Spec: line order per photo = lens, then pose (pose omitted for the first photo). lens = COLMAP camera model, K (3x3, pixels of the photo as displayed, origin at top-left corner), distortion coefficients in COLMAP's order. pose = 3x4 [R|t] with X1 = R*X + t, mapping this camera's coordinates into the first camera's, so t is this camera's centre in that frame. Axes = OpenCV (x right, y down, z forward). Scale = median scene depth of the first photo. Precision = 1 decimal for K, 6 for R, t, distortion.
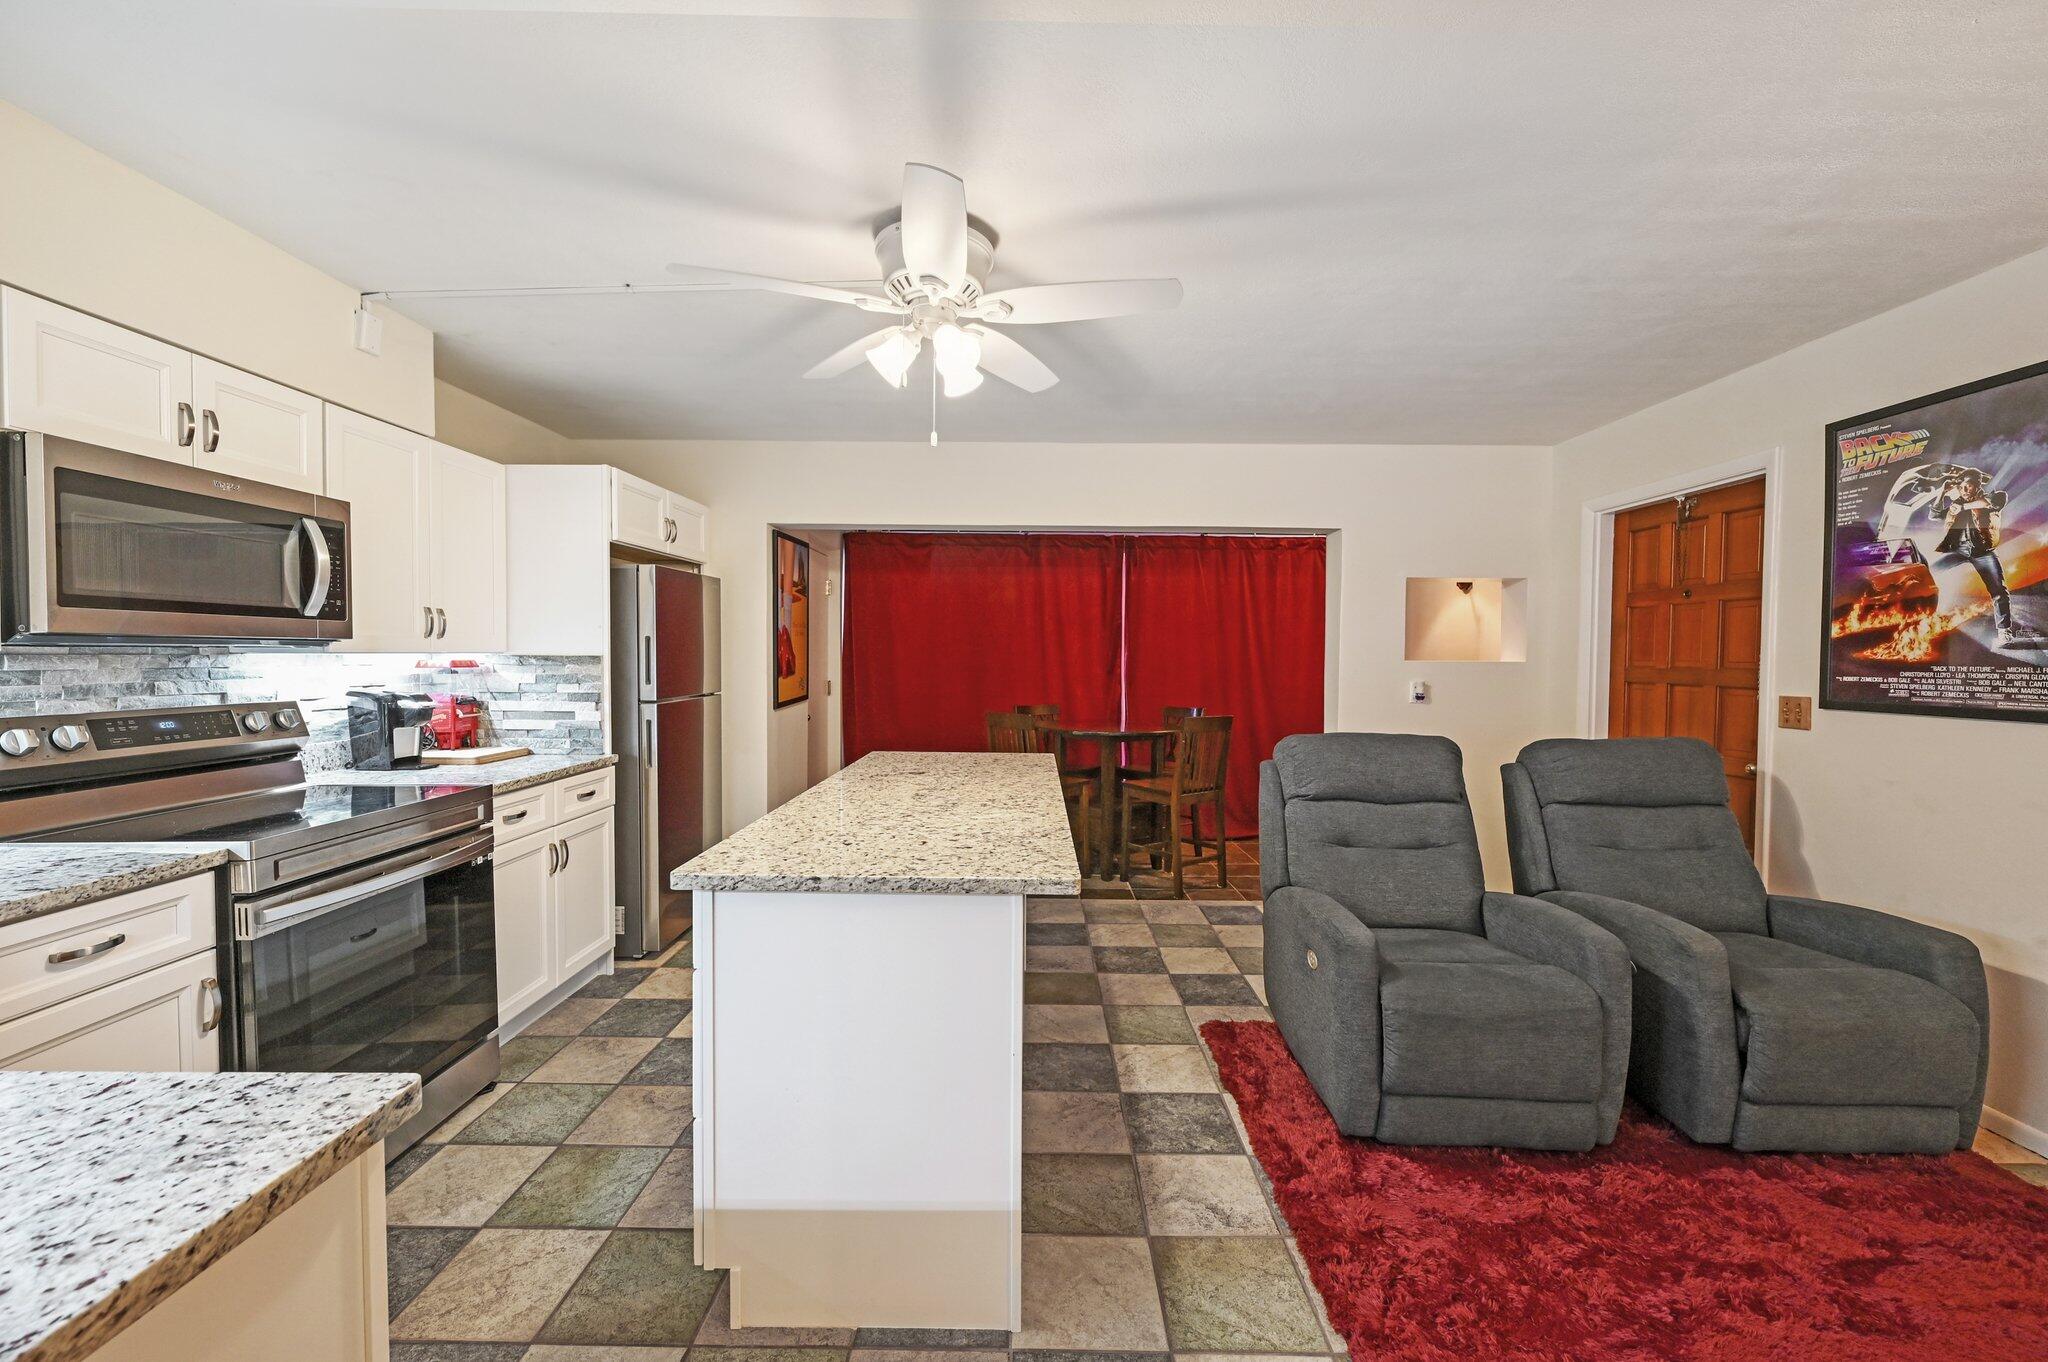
lens RADIAL K [[804.0, 0, 1025.7], [0, 804.0, 673.7], [0, 0, 1]] dist [0.000798, 0.000148]
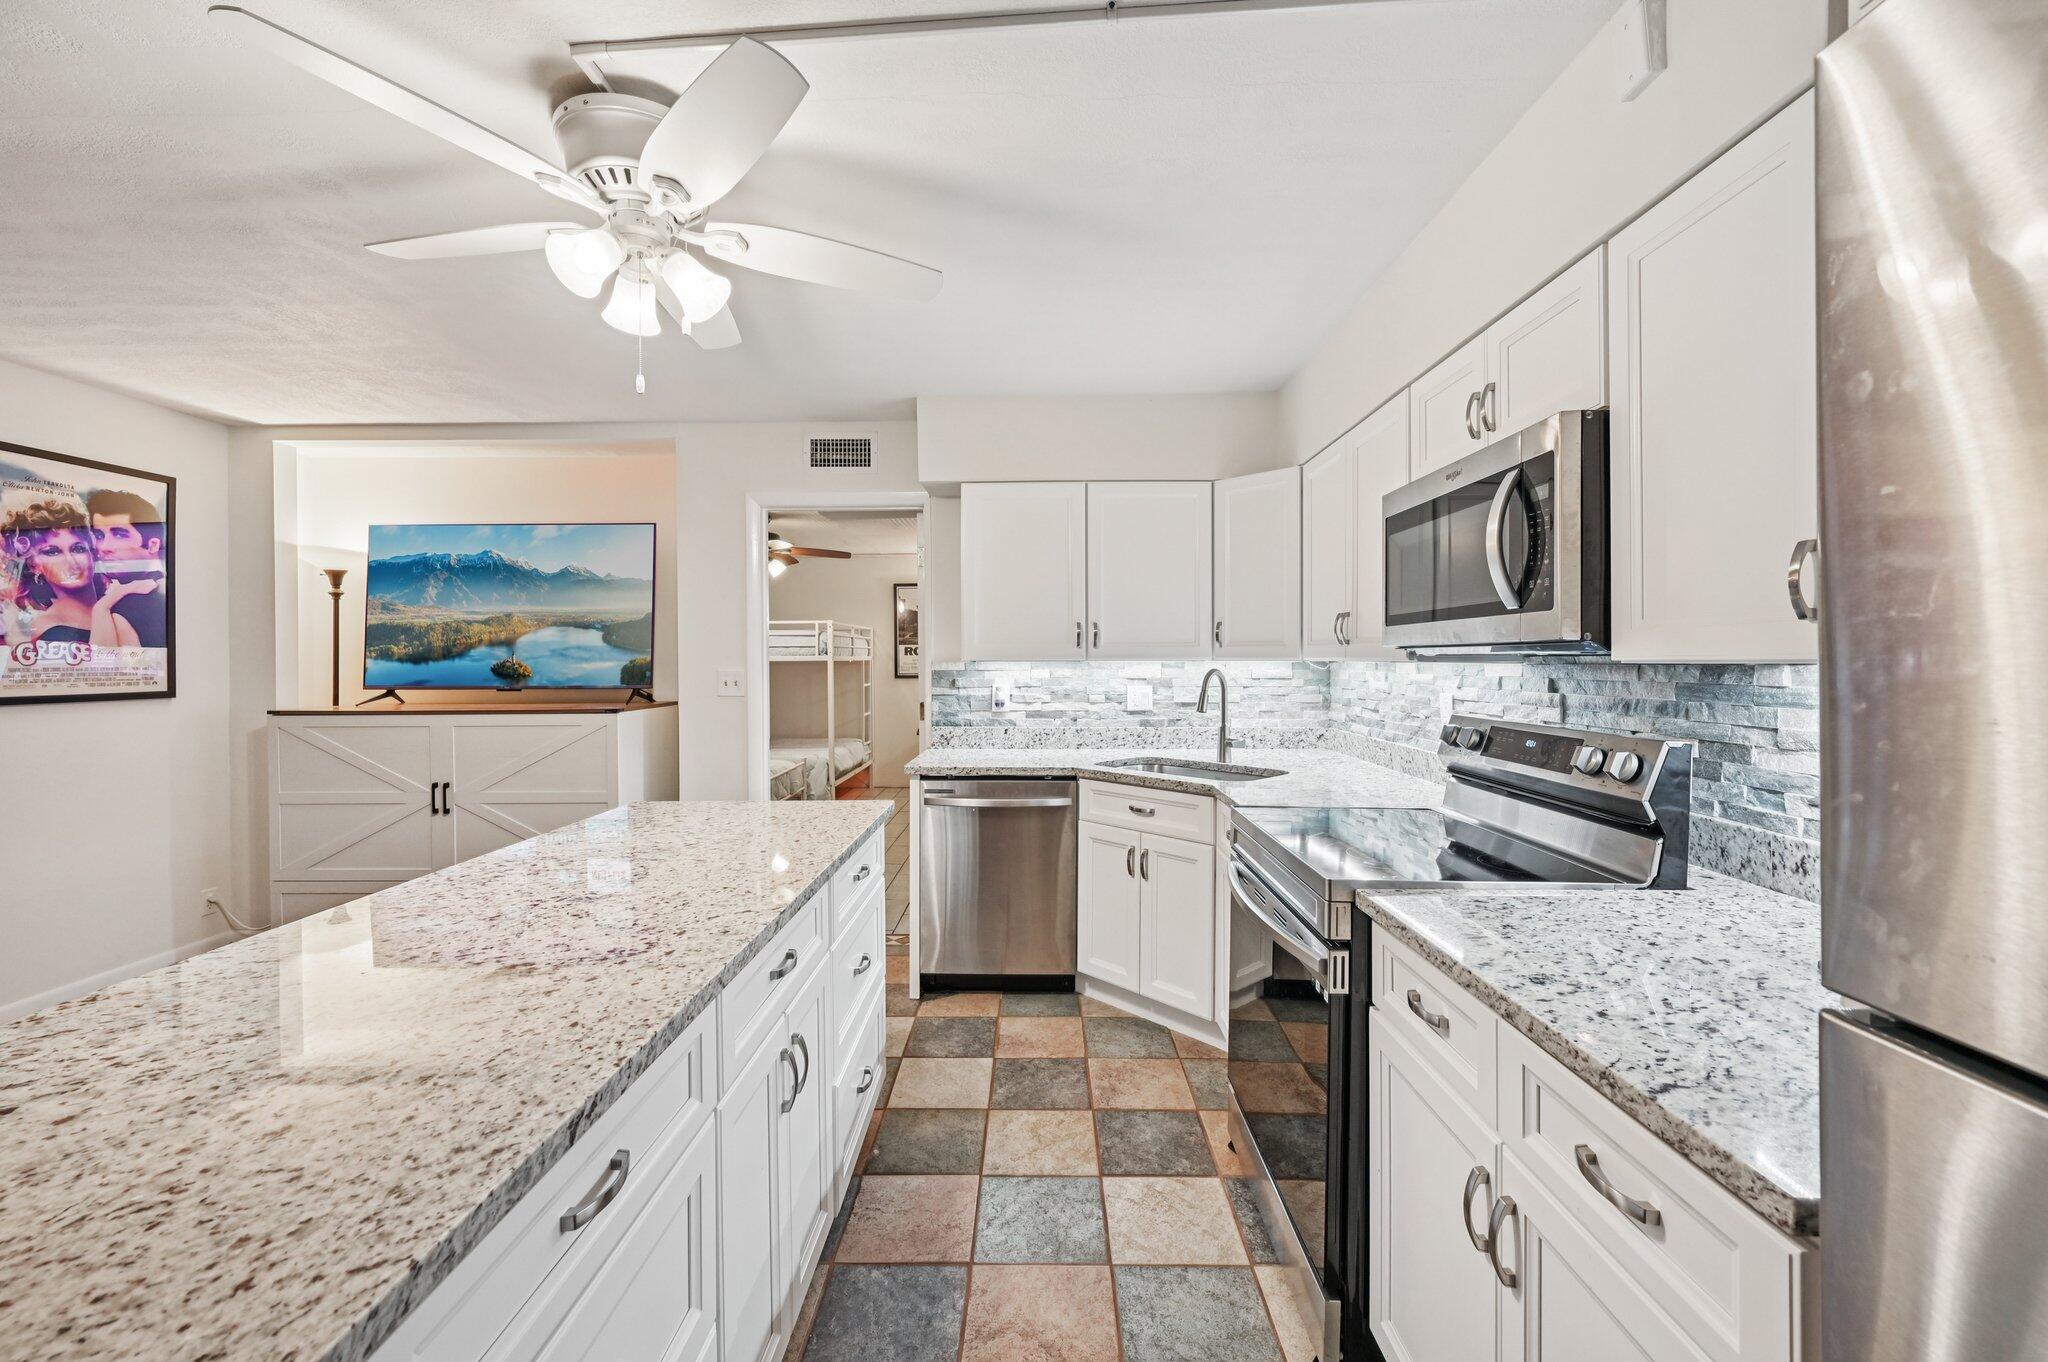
lens RADIAL K [[810.4, 0, 1027.0], [0, 810.4, 664.7], [0, 0, 1]] dist [-0.001357, -0.000087]
pose [[-0.999959, -0.003741, 0.008218, -0.426960], [-0.003503, 0.999582, 0.028699, -0.038285], [-0.008322, 0.028669, -0.999554, 1.547243]]
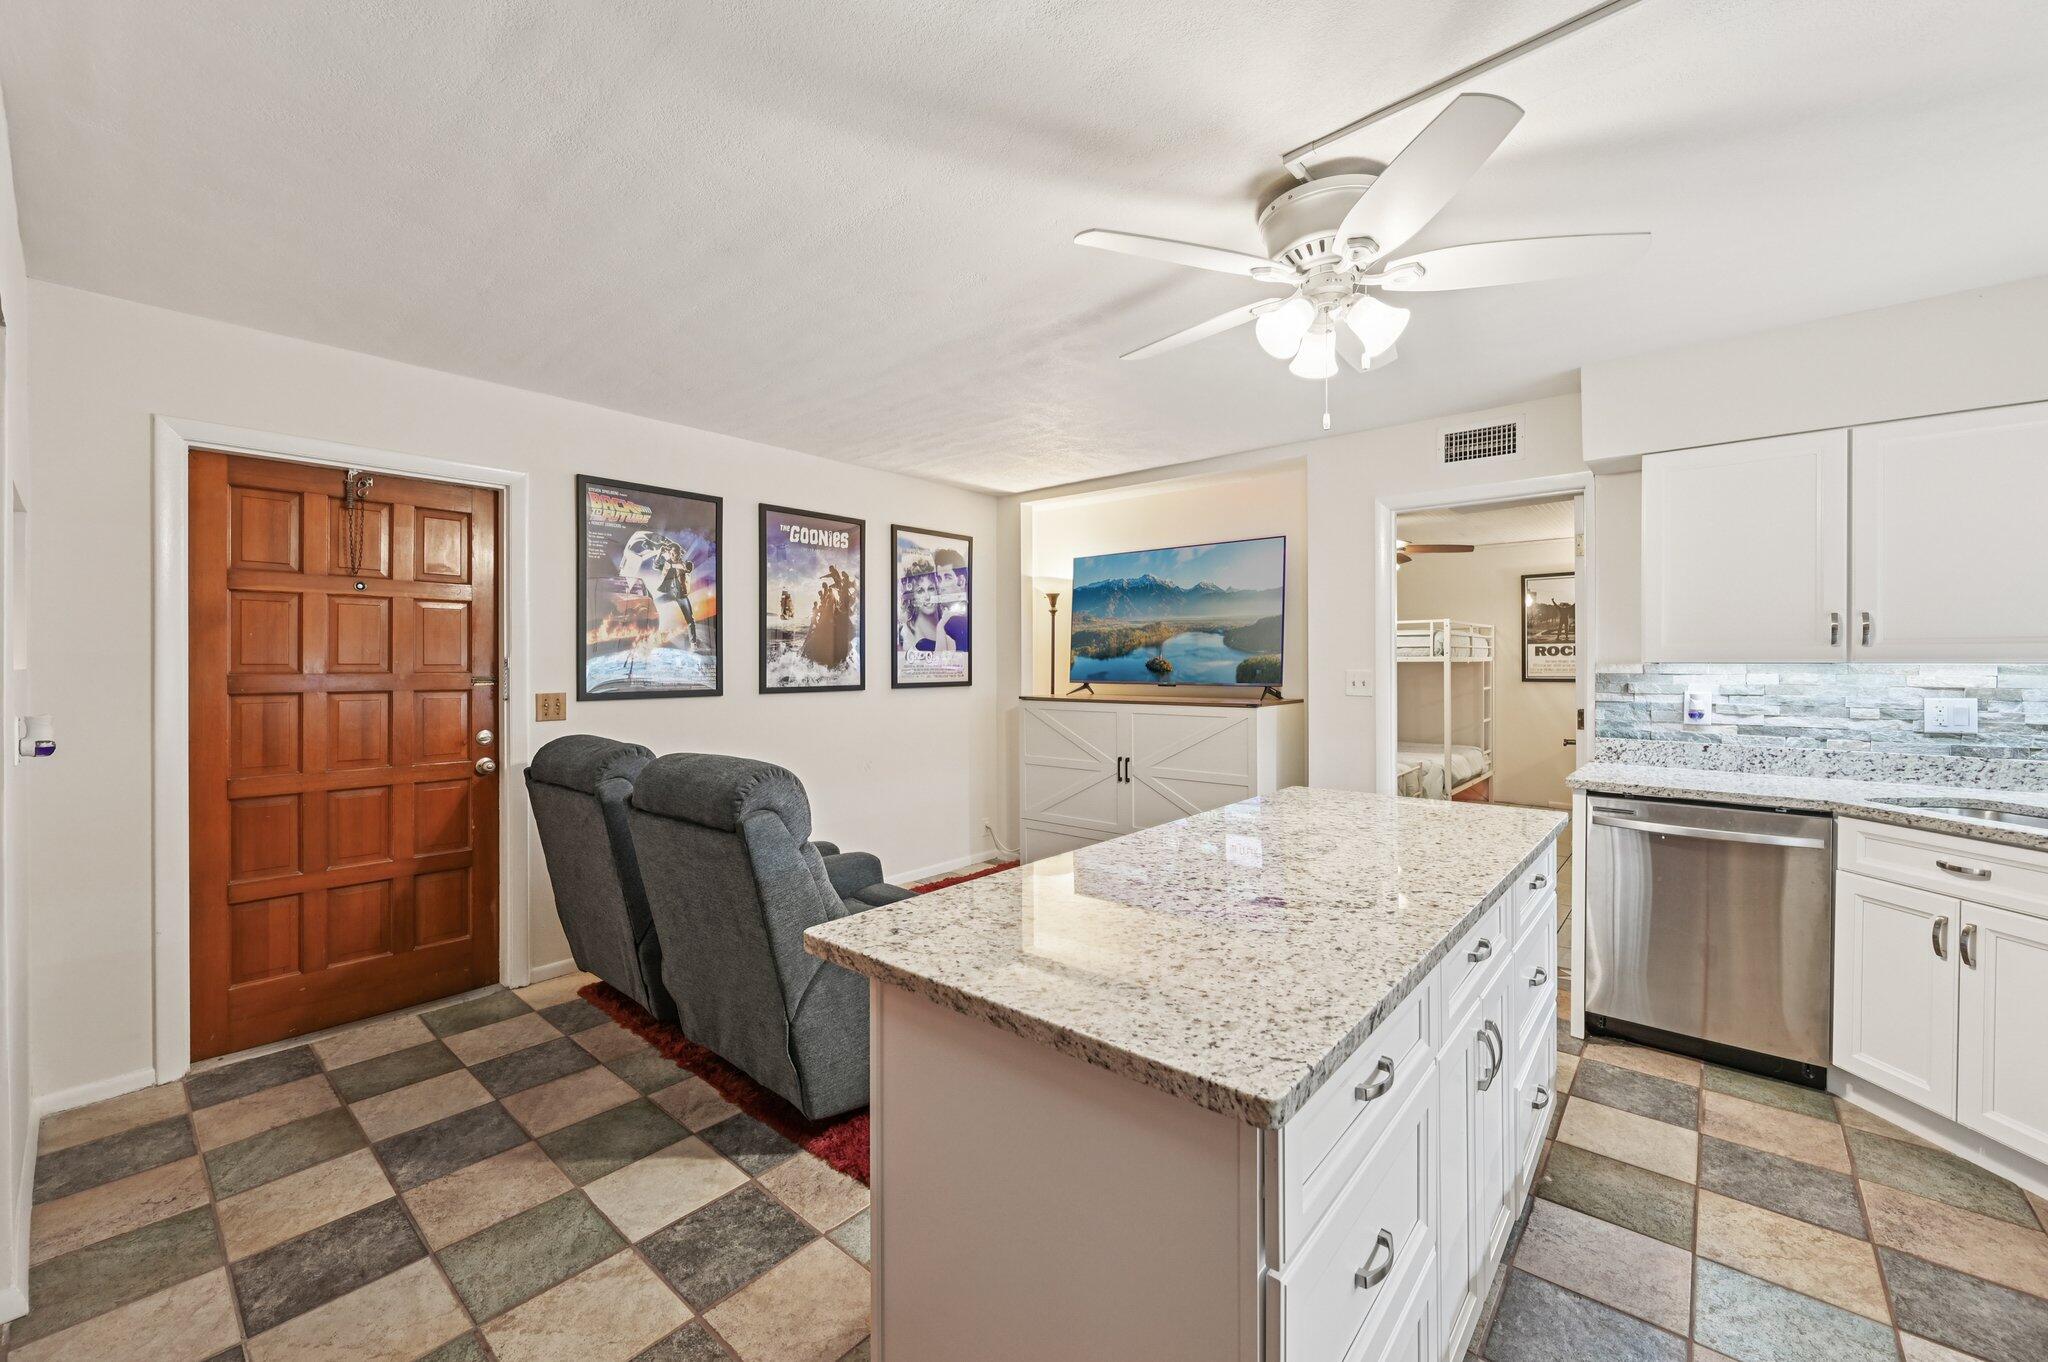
lens RADIAL K [[810.4, 0, 1022.5], [0, 810.4, 665.6], [0, 0, 1]] dist [-0.000913, 0.000346]
pose [[-0.762156, -0.009445, 0.647324, -0.381261], [0.010435, 0.999584, 0.026871, -0.041636], [-0.647309, 0.027235, -0.761741, 1.656114]]
